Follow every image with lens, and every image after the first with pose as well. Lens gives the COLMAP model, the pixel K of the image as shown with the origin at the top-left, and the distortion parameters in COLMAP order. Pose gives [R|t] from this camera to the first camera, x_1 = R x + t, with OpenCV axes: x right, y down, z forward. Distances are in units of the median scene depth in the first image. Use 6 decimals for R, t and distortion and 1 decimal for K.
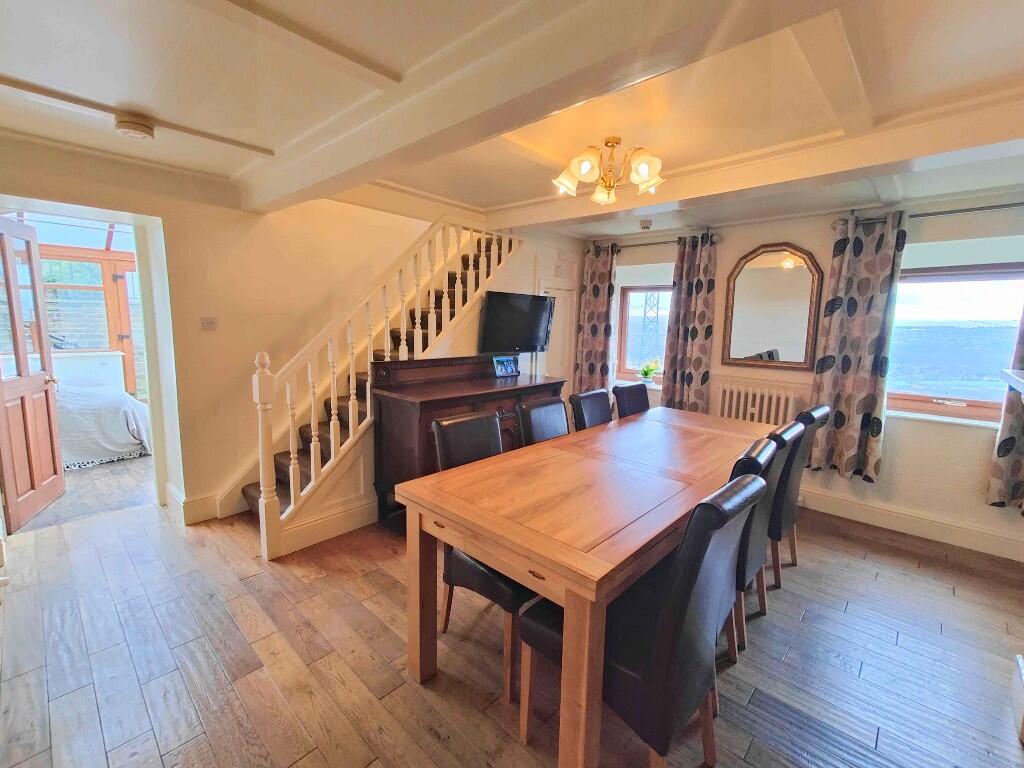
lens RADIAL K [[455.7, 0, 508.8], [0, 455.7, 379.3], [0, 0, 1]] dist [0.014397, 0.000241]
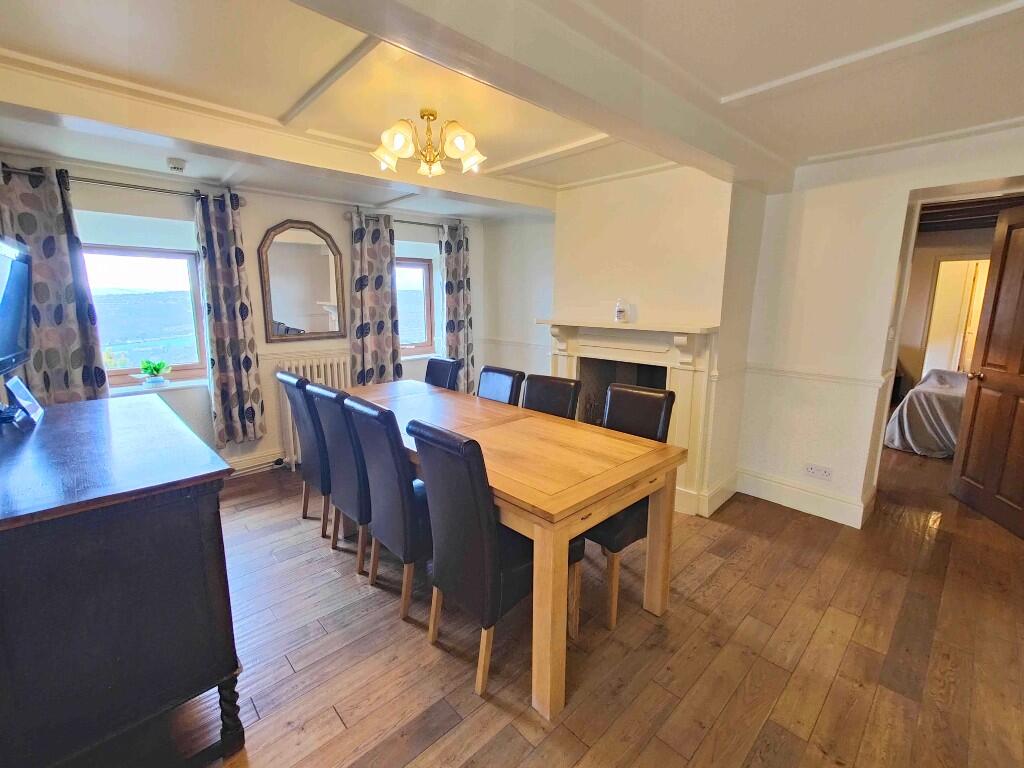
lens RADIAL K [[455.7, 0, 508.8], [0, 455.7, 379.3], [0, 0, 1]] dist [0.014397, 0.000241]
pose [[0.059226, -0.202524, 0.977485, -0.563604], [0.135750, 0.971741, 0.193109, -0.094489], [-0.988971, 0.121257, 0.085045, 0.558824]]
